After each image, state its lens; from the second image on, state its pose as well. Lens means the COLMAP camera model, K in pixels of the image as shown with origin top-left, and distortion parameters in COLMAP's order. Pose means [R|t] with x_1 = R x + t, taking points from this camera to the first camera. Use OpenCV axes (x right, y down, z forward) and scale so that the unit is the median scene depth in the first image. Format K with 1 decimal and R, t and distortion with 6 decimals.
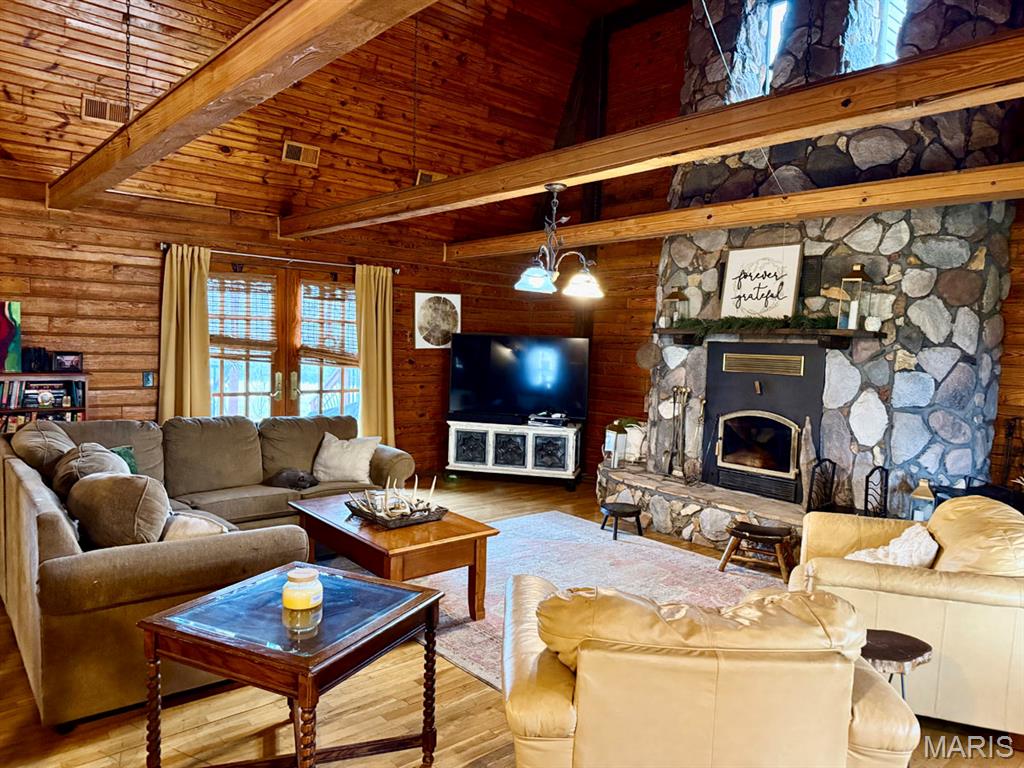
lens RADIAL K [[715.3, 0, 519.7], [0, 715.3, 381.2], [0, 0, 1]] dist [0.132436, -0.228991]
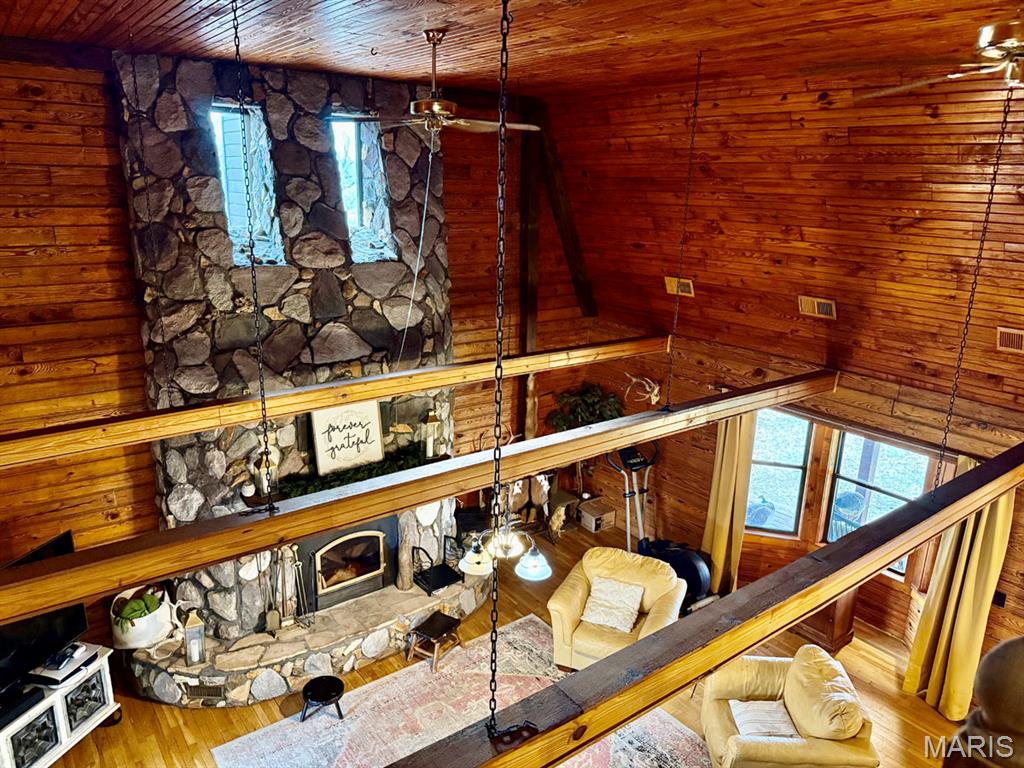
lens RADIAL K [[715.3, 0, 519.7], [0, 715.3, 381.2], [0, 0, 1]] dist [0.132436, -0.228991]
pose [[0.076206, -0.298603, 0.951330, -0.680922], [0.034468, 0.954323, 0.296781, -0.529961], [-0.996496, 0.010174, 0.083017, 0.637153]]
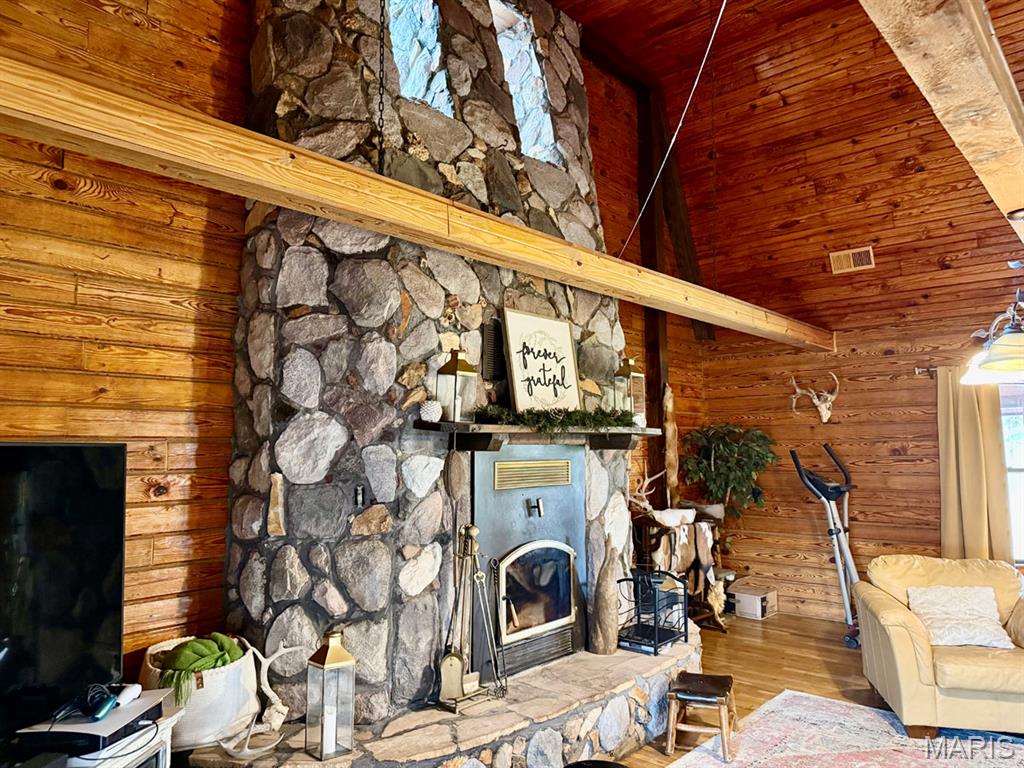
lens RADIAL K [[715.3, 0, 519.7], [0, 715.3, 381.2], [0, 0, 1]] dist [0.132436, -0.228991]
pose [[-0.122433, 0.059182, 0.990711, -0.382550], [0.058805, 0.996899, -0.052284, -0.080467], [-0.990733, 0.051858, -0.125533, 1.108110]]
